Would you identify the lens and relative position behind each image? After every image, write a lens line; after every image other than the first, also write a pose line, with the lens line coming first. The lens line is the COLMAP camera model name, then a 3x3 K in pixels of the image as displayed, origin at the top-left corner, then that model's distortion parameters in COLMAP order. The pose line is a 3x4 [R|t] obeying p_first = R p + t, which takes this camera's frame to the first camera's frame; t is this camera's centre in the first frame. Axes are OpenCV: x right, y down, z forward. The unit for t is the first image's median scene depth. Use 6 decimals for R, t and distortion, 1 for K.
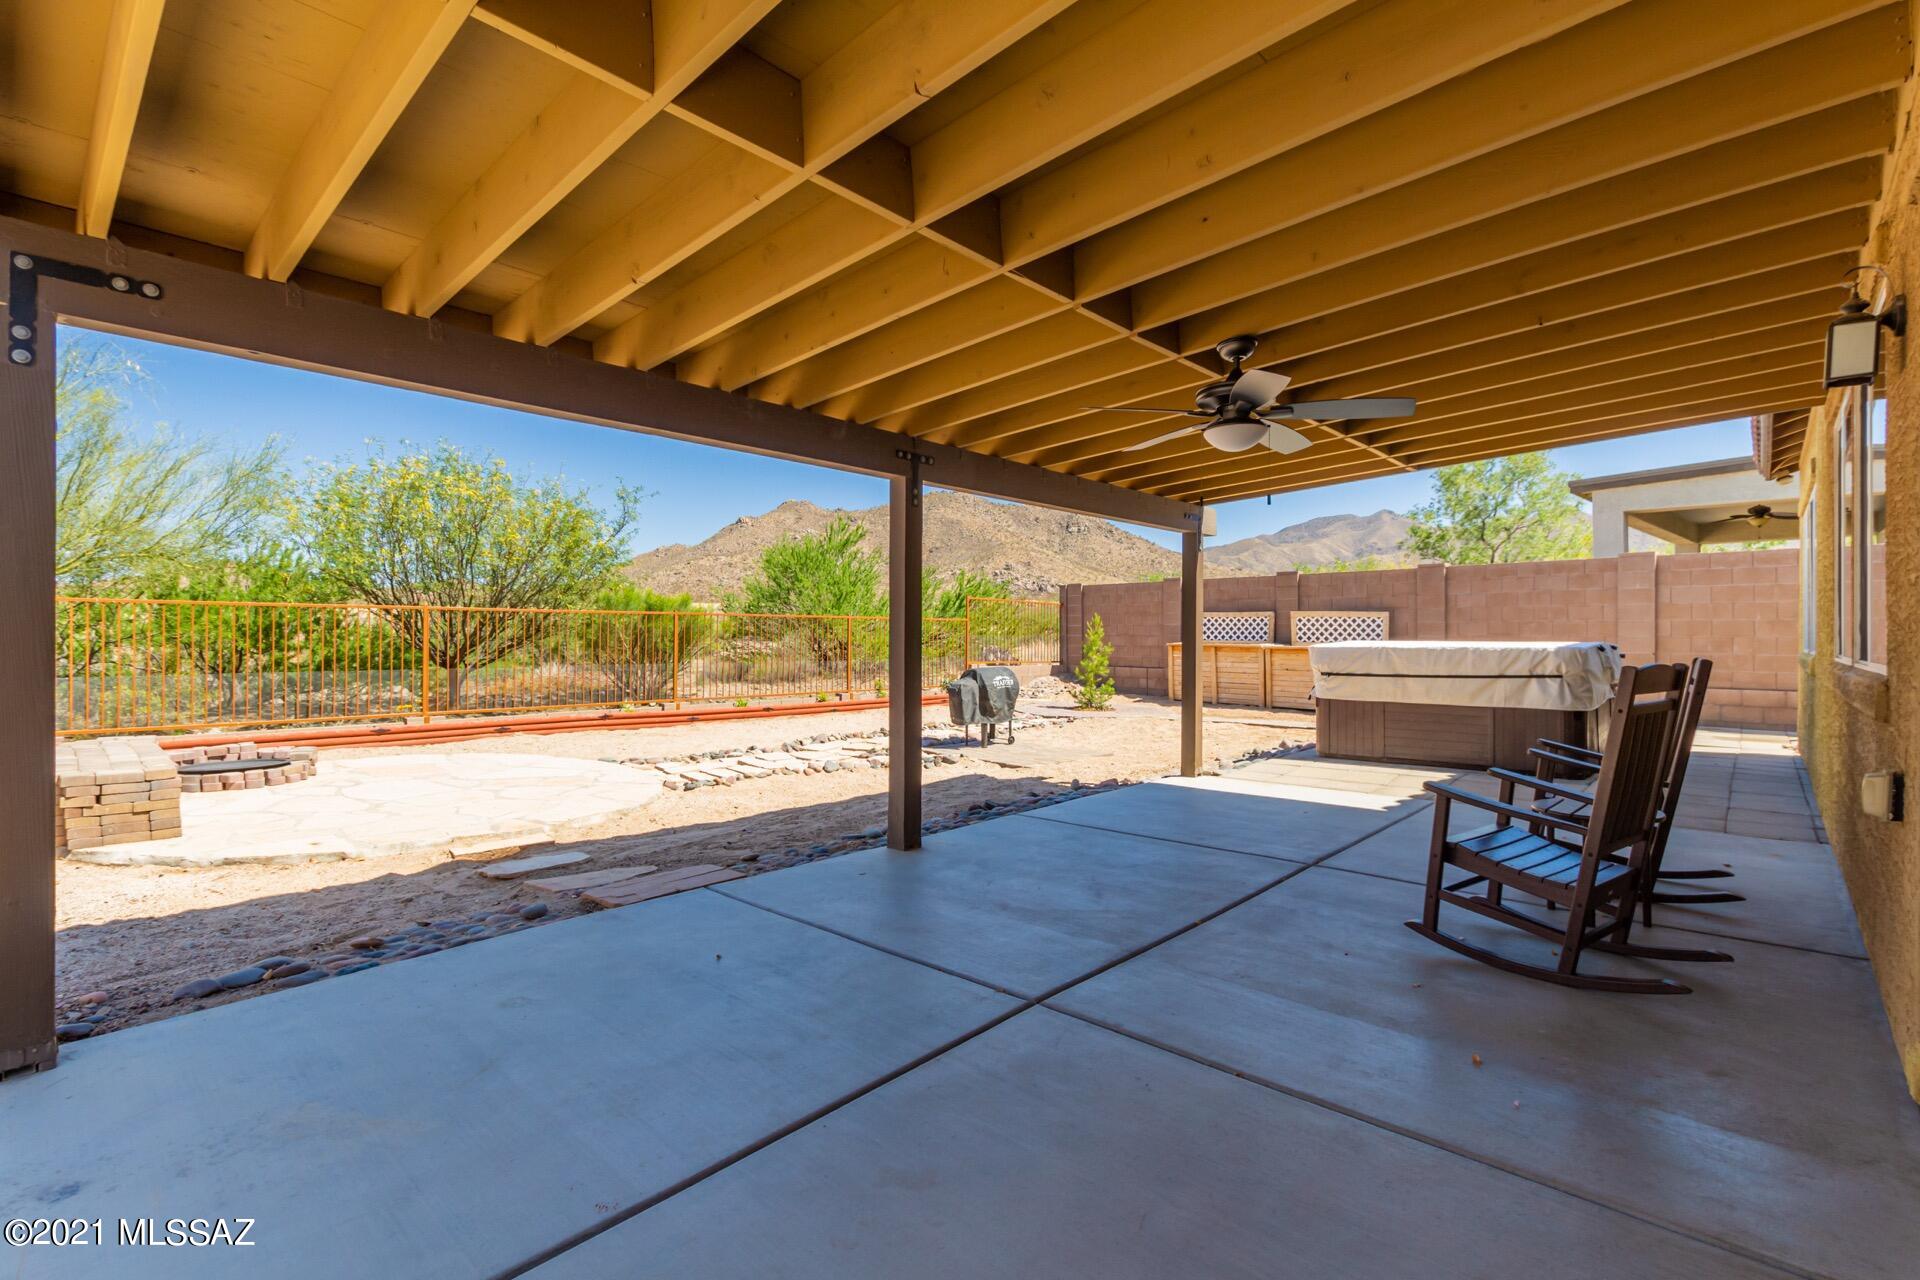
lens RADIAL K [[884.9, 0, 972.3], [0, 884.9, 637.5], [0, 0, 1]] dist [0.003618, 0.000428]
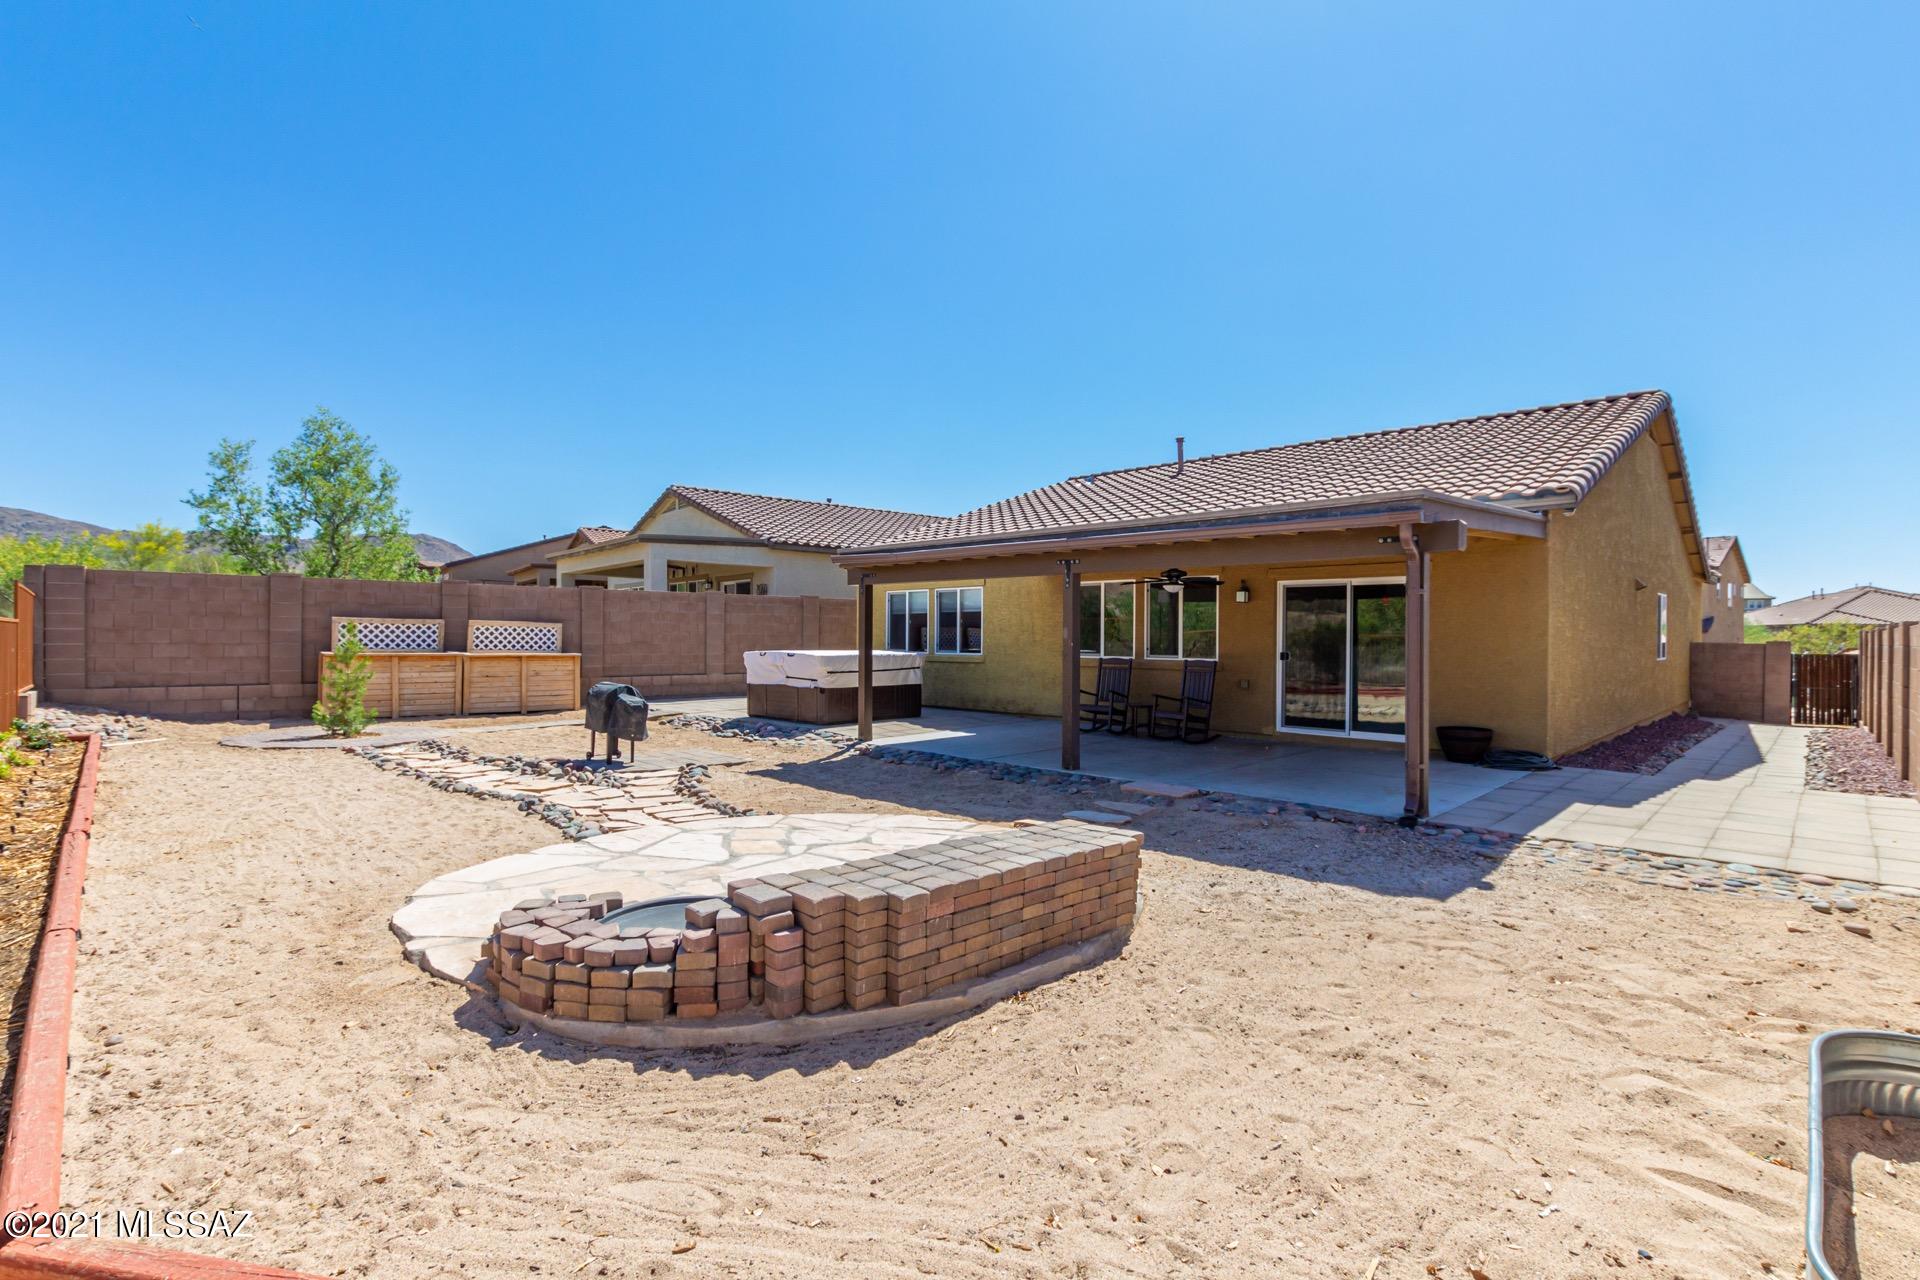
lens RADIAL K [[884.9, 0, 972.3], [0, 884.9, 637.5], [0, 0, 1]] dist [0.003618, 0.000428]
pose [[0.030421, -0.002172, 0.999535, -0.647901], [-0.004579, 0.999987, 0.002312, -0.014230], [-0.999527, -0.004647, 0.030411, 0.383644]]
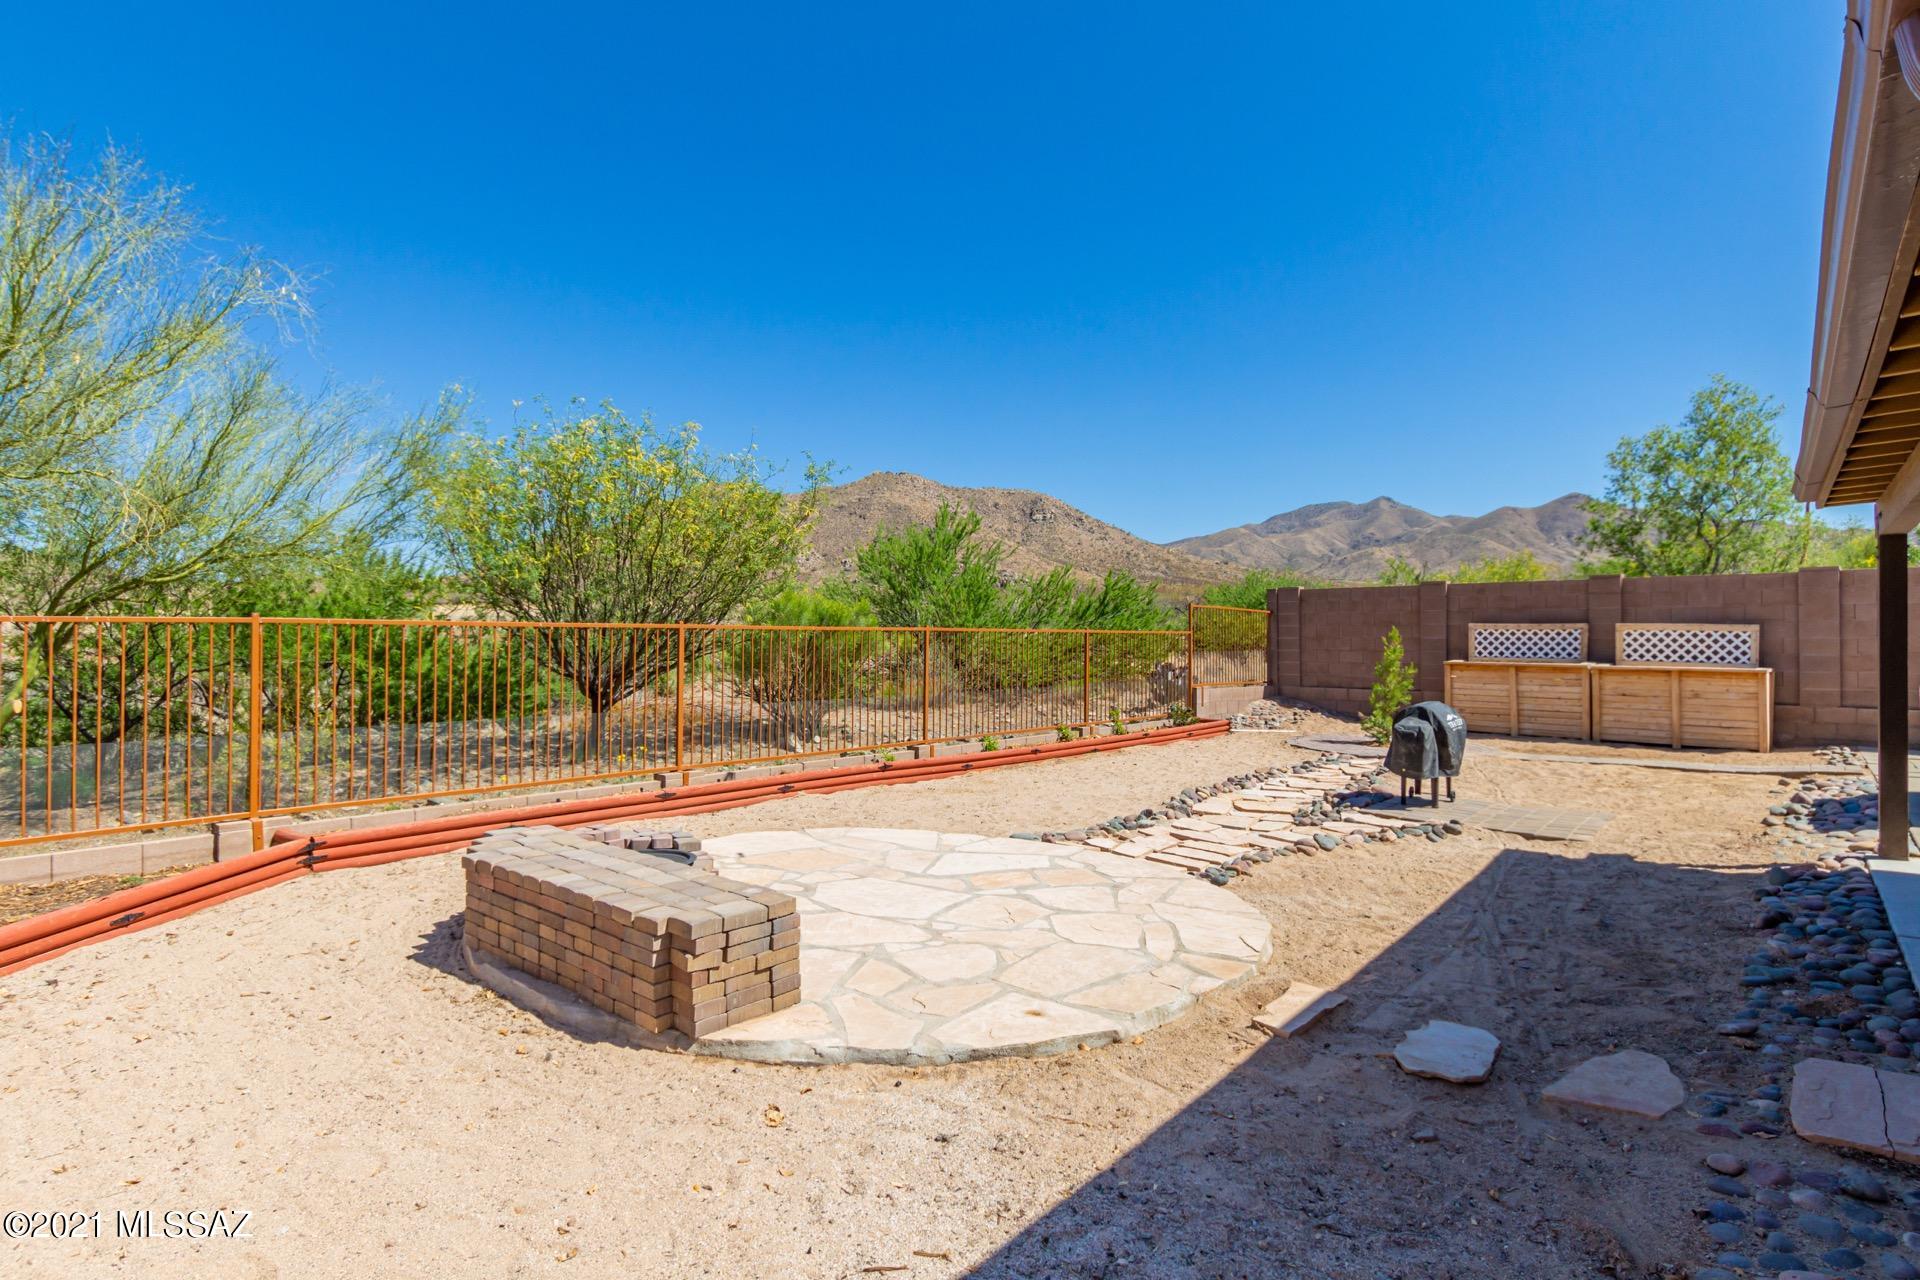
lens RADIAL K [[1015.8, 0, 960.0], [0, 1015.8, 640.0], [0, 0, 1]] dist [0.000814, -0.000021]
pose [[0.998650, -0.001620, 0.051926, -0.294973], [0.001633, 0.999999, -0.000204, -0.014808], [-0.051925, 0.000288, 0.998651, 0.091086]]
